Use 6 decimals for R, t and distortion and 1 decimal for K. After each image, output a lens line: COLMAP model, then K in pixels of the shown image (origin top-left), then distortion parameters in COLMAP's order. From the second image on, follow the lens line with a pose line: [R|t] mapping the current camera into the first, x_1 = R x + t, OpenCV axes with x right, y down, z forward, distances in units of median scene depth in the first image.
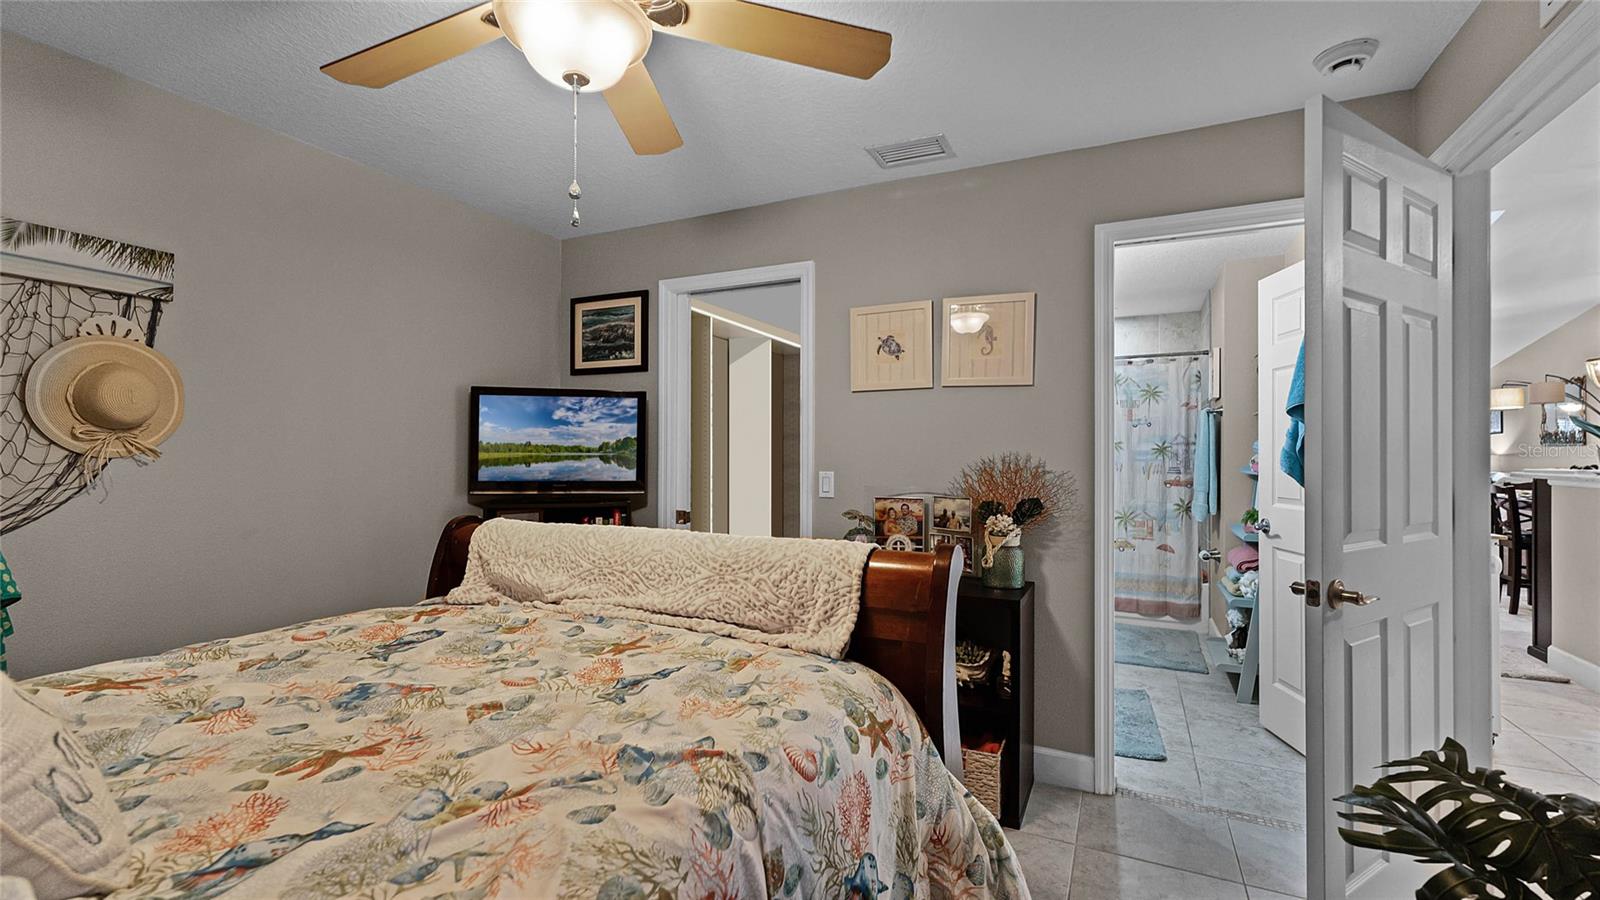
lens RADIAL K [[680.9, 0, 800.0], [0, 680.9, 450.0], [0, 0, 1]] dist [0.002443, 0.000059]
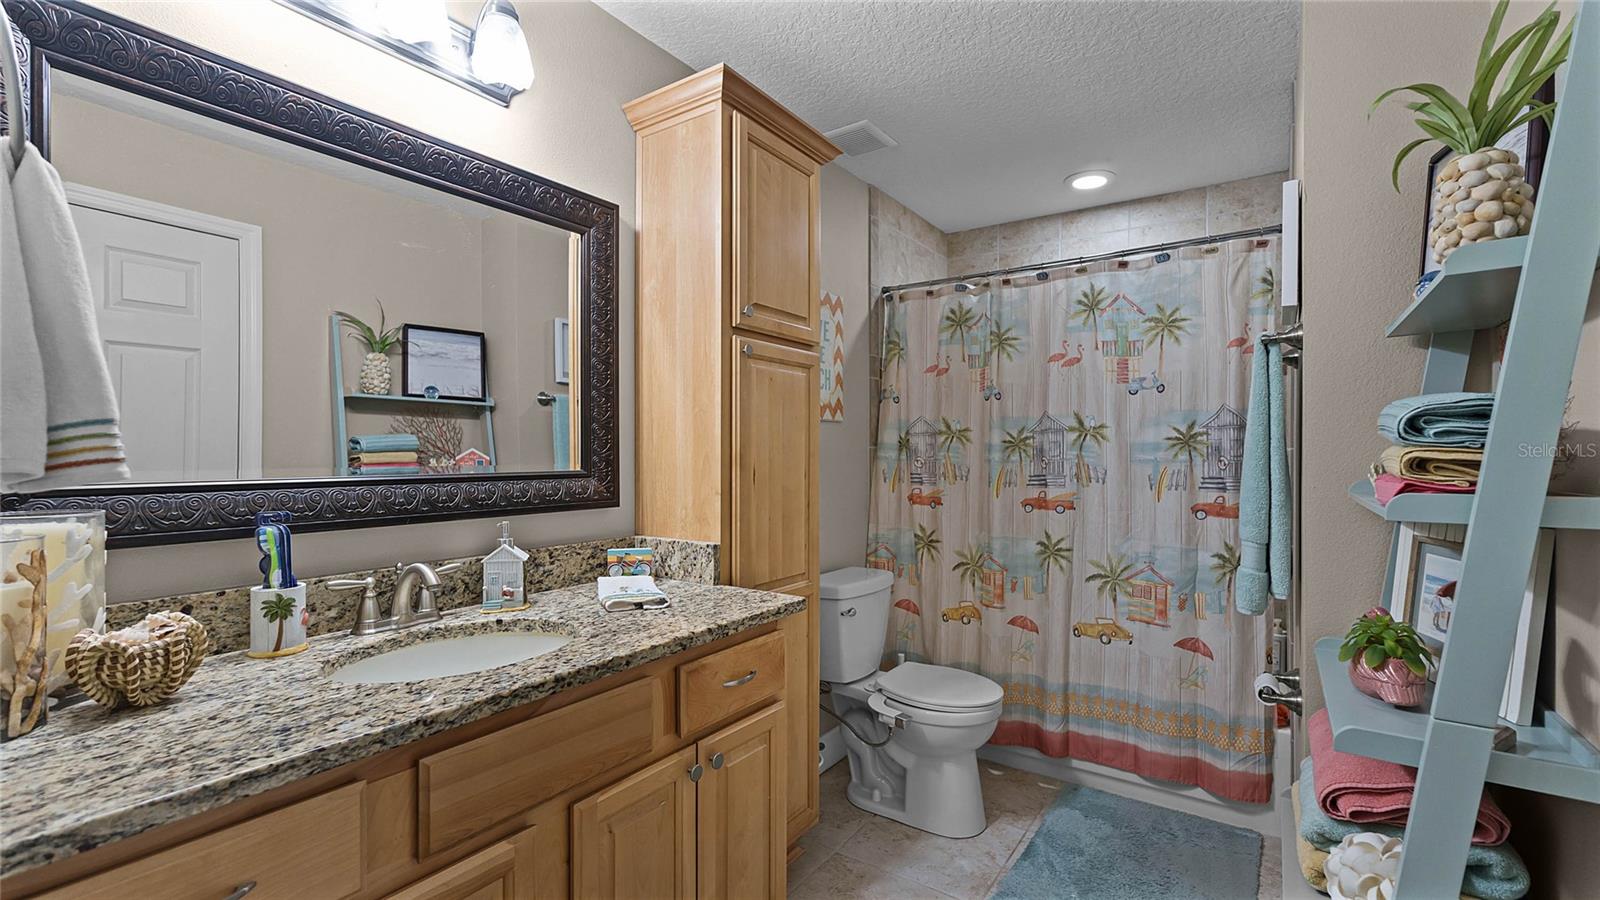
lens RADIAL K [[680.9, 0, 800.0], [0, 680.9, 450.0], [0, 0, 1]] dist [0.002443, 0.000059]
pose [[0.988265, -0.001138, -0.152745, 0.335988], [0.001482, 0.999997, 0.002144, 0.005319], [0.152742, -0.002345, 0.988263, 0.485837]]
